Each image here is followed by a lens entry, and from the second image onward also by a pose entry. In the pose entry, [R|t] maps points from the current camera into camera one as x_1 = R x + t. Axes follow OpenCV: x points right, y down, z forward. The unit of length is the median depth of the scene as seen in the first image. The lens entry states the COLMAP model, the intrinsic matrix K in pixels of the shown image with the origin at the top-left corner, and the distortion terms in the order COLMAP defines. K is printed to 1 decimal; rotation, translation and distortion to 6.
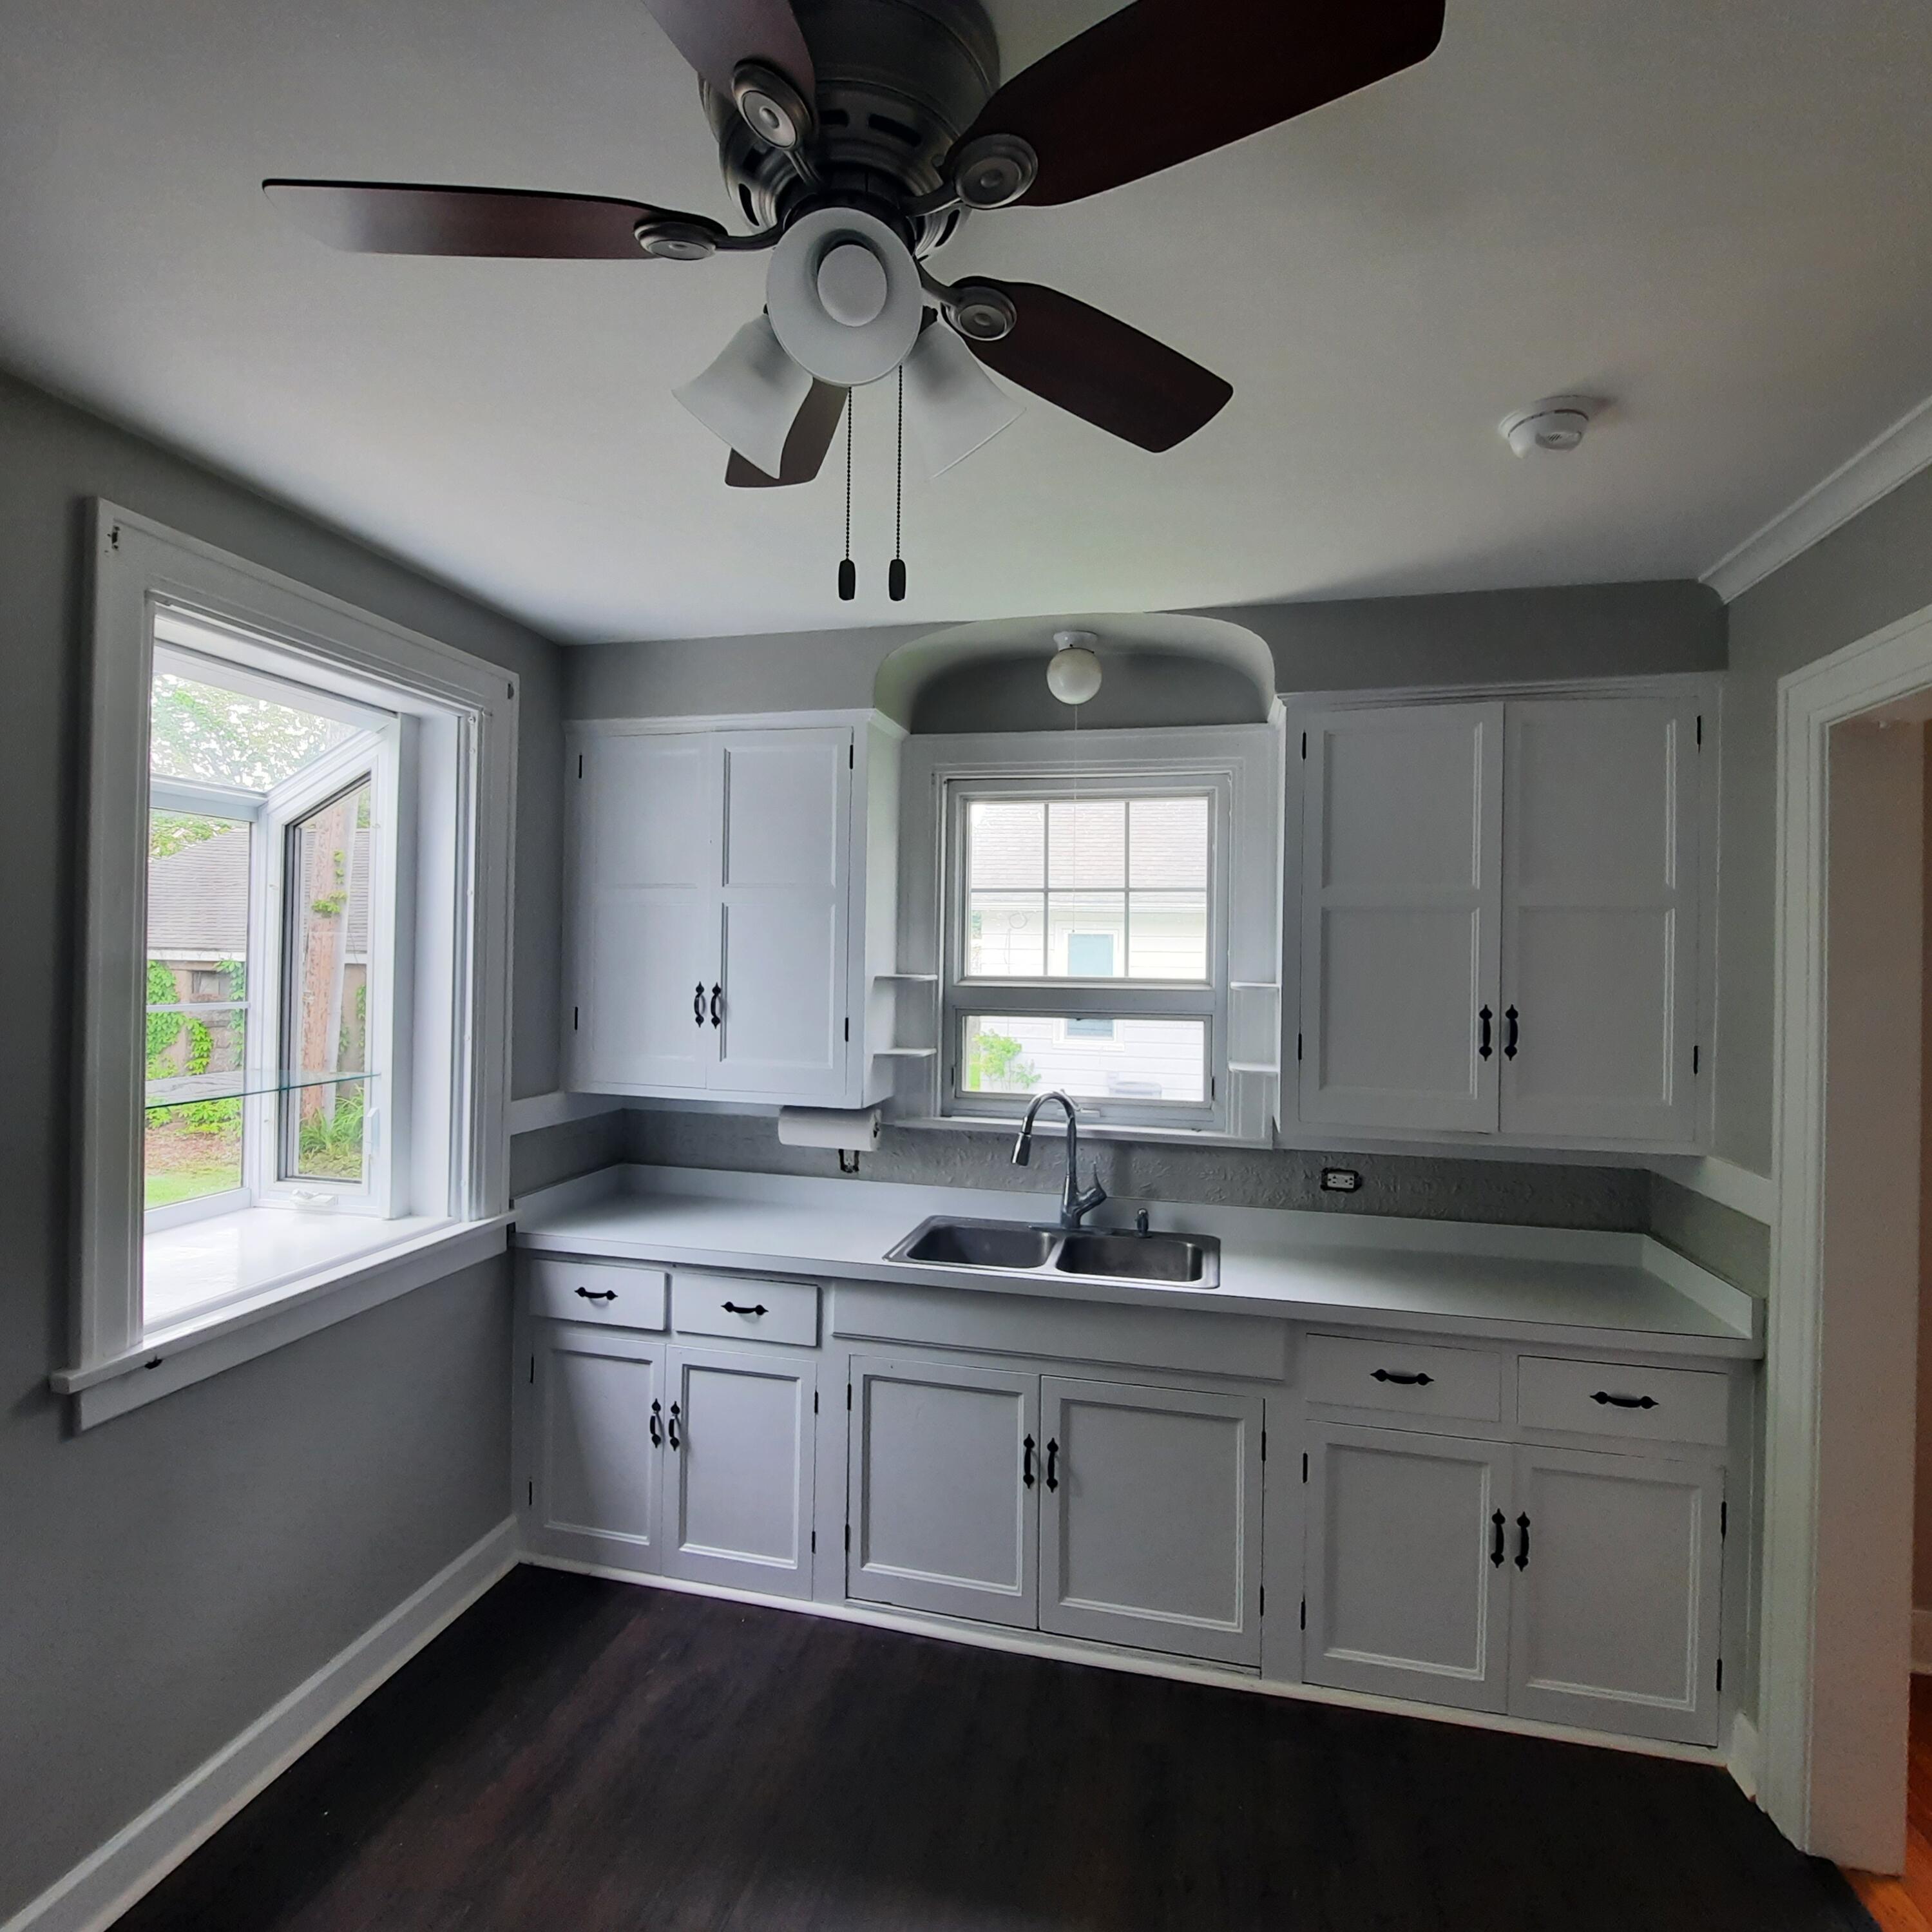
lens RADIAL K [[1028.5, 0, 968.3], [0, 1028.5, 954.7], [0, 0, 1]] dist [-0.005715, -0.005690]
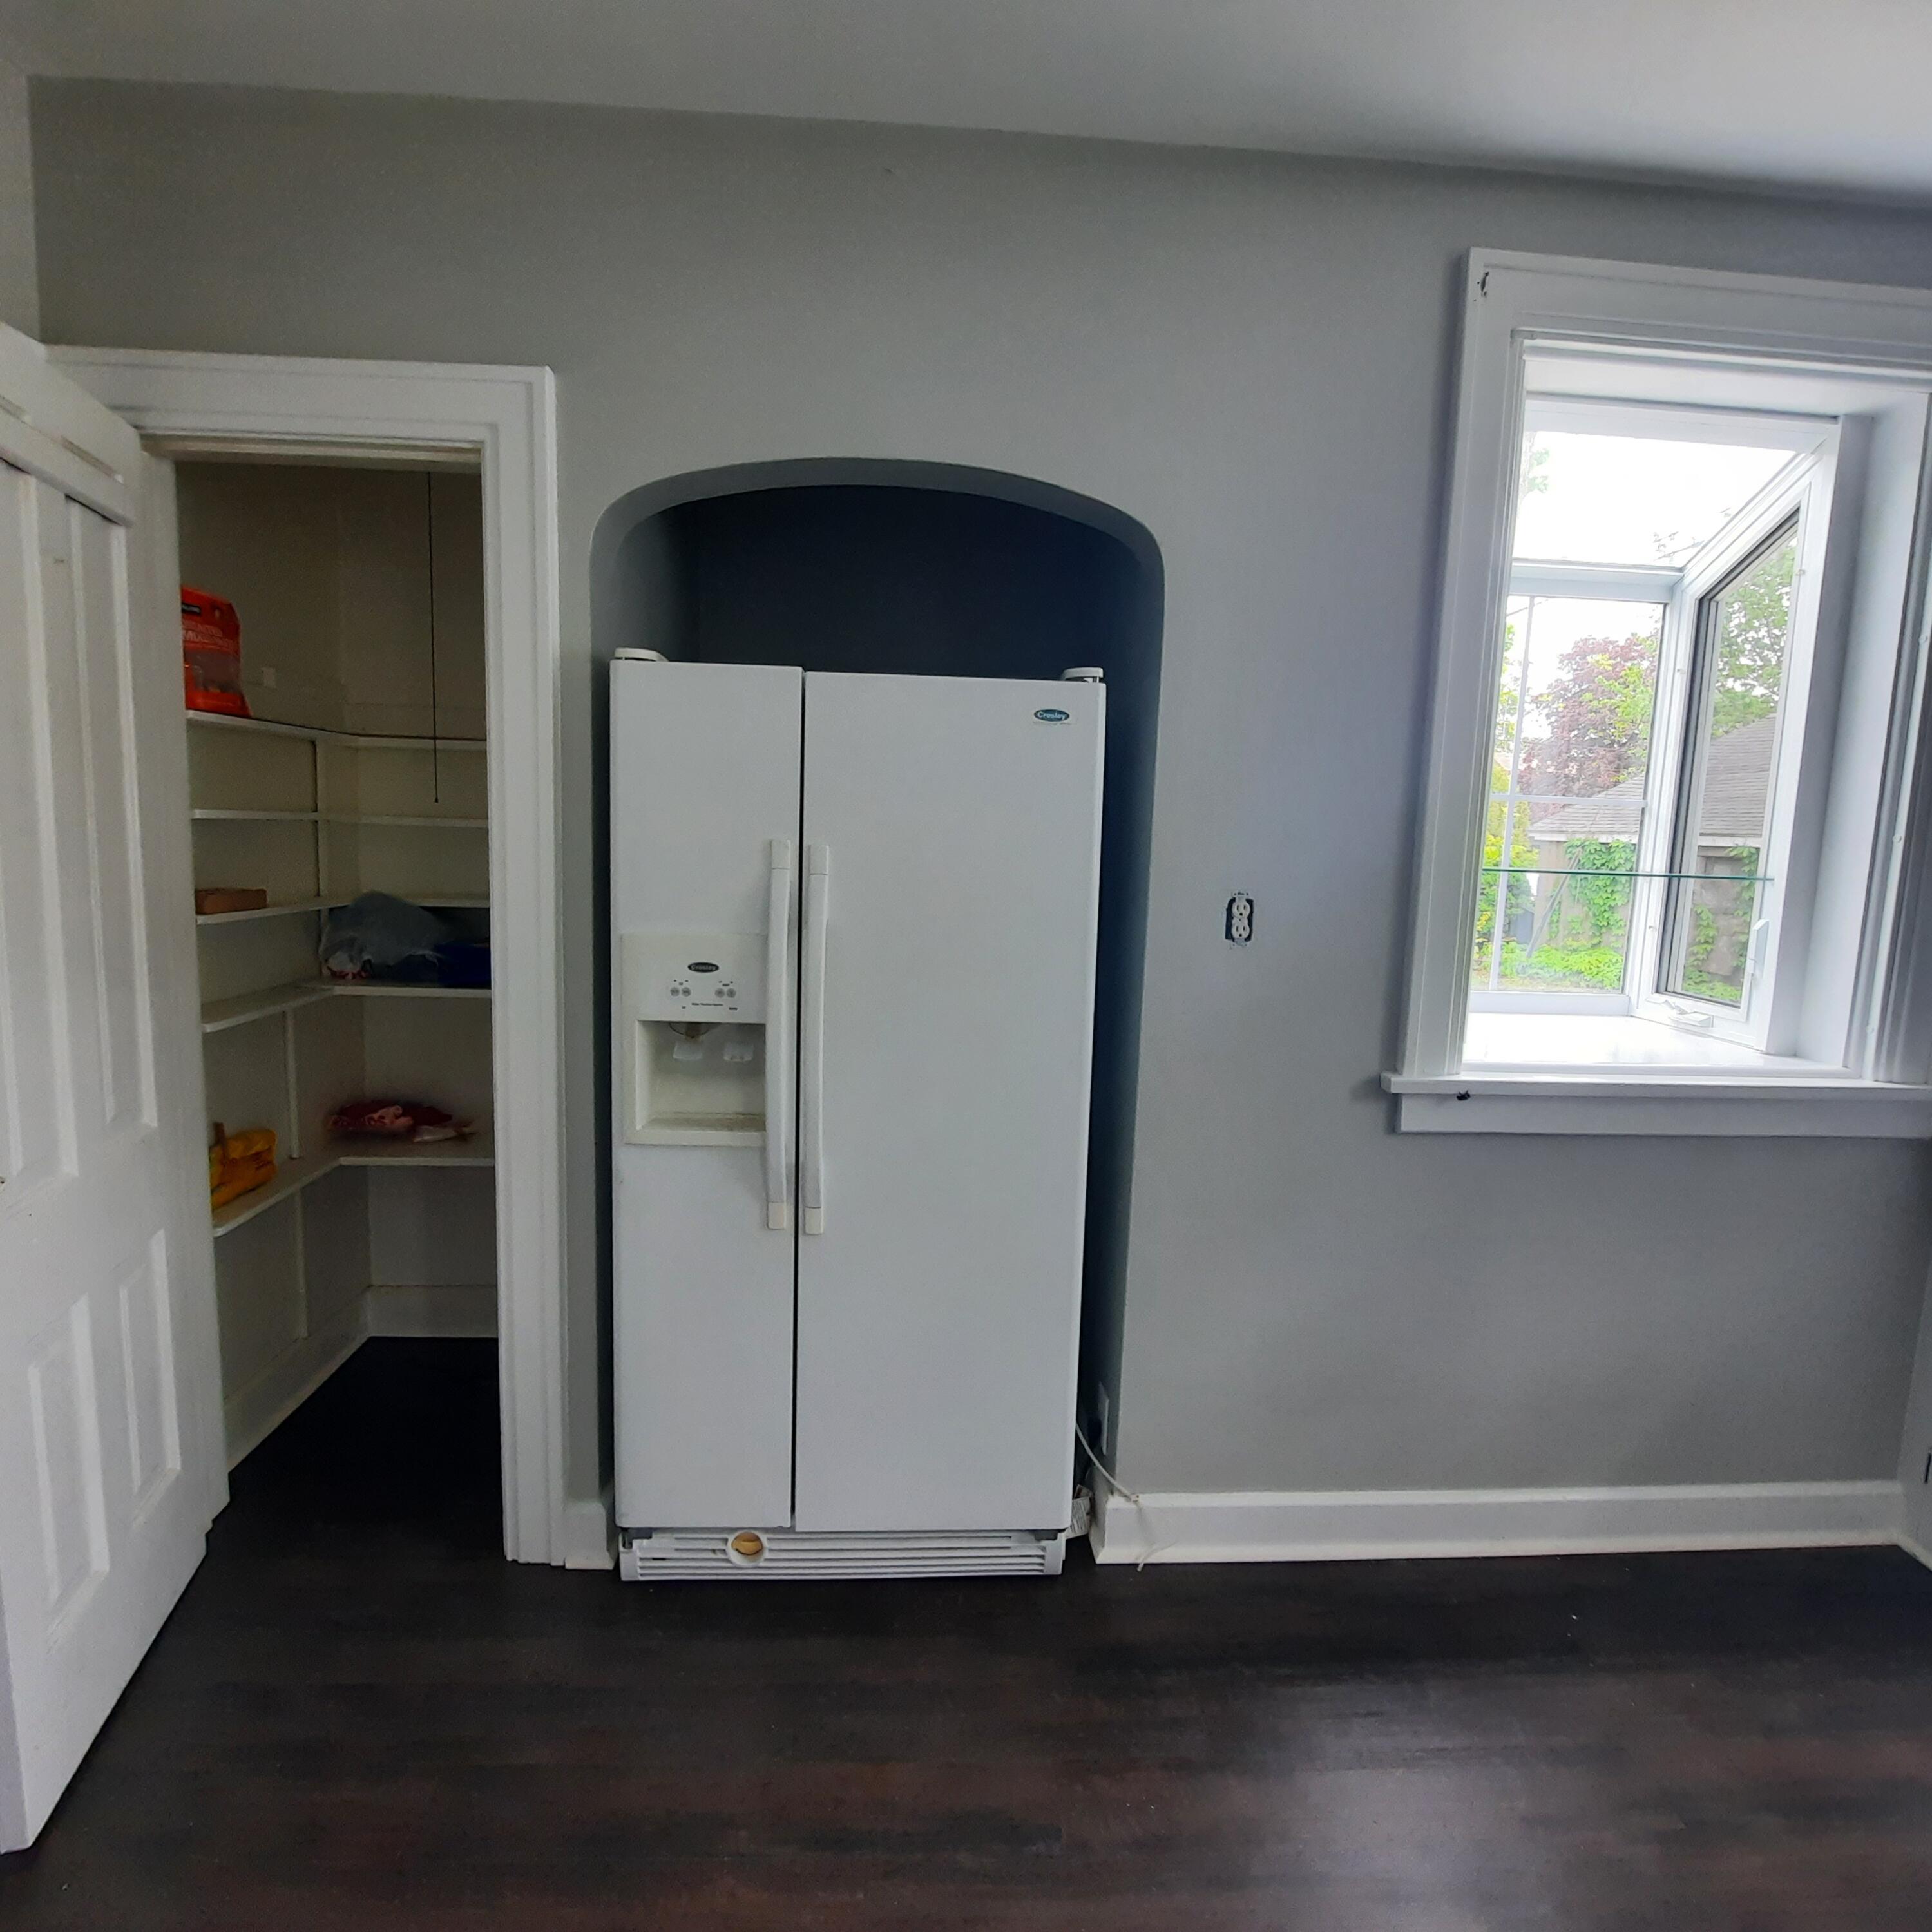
lens RADIAL K [[1028.5, 0, 979.9], [0, 1028.5, 949.9], [0, 0, 1]] dist [-0.005715, -0.005690]
pose [[0.277676, 0.102913, -0.955146, 0.044054], [-0.027921, 0.994690, 0.099057, 0.108908], [0.960269, -0.000837, 0.279075, 0.150760]]
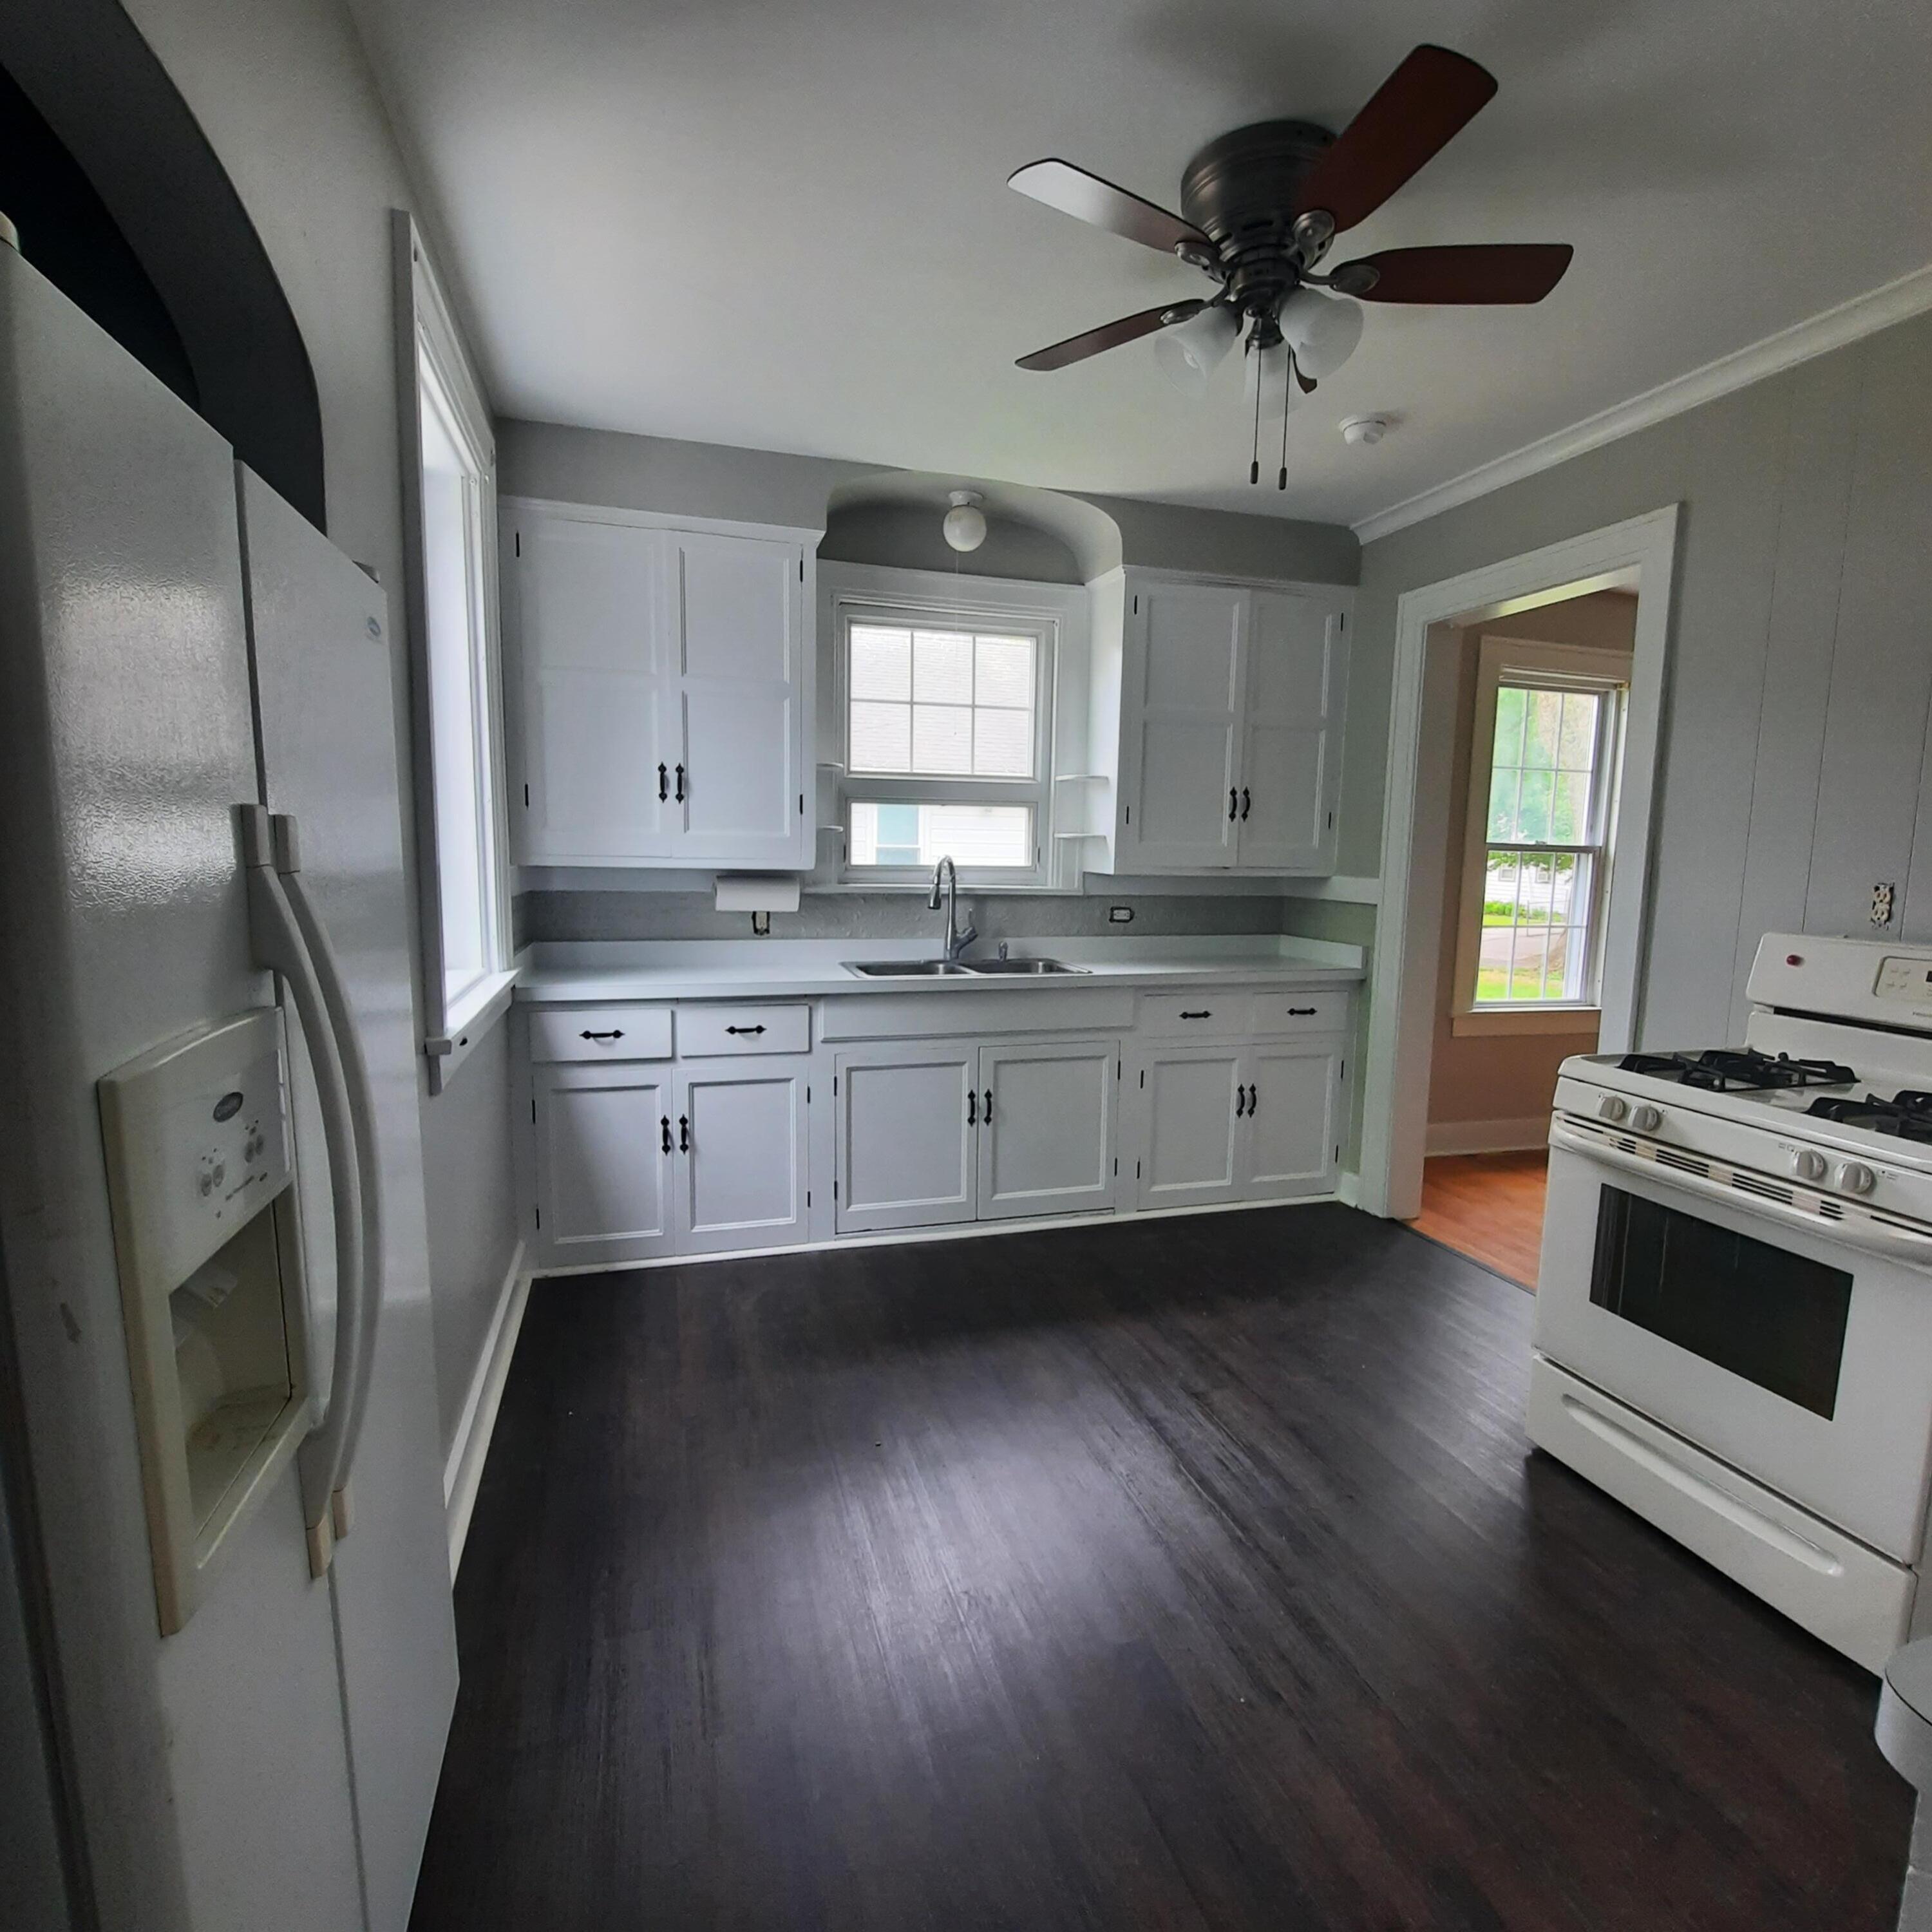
lens RADIAL K [[1028.5, 0, 979.2], [0, 1028.5, 983.5], [0, 0, 1]] dist [-0.005715, -0.005690]
pose [[0.862481, -0.066478, 0.501704, -0.599899], [-0.006411, 0.989821, 0.142176, 0.115962], [-0.506049, -0.125840, 0.853275, -0.184168]]
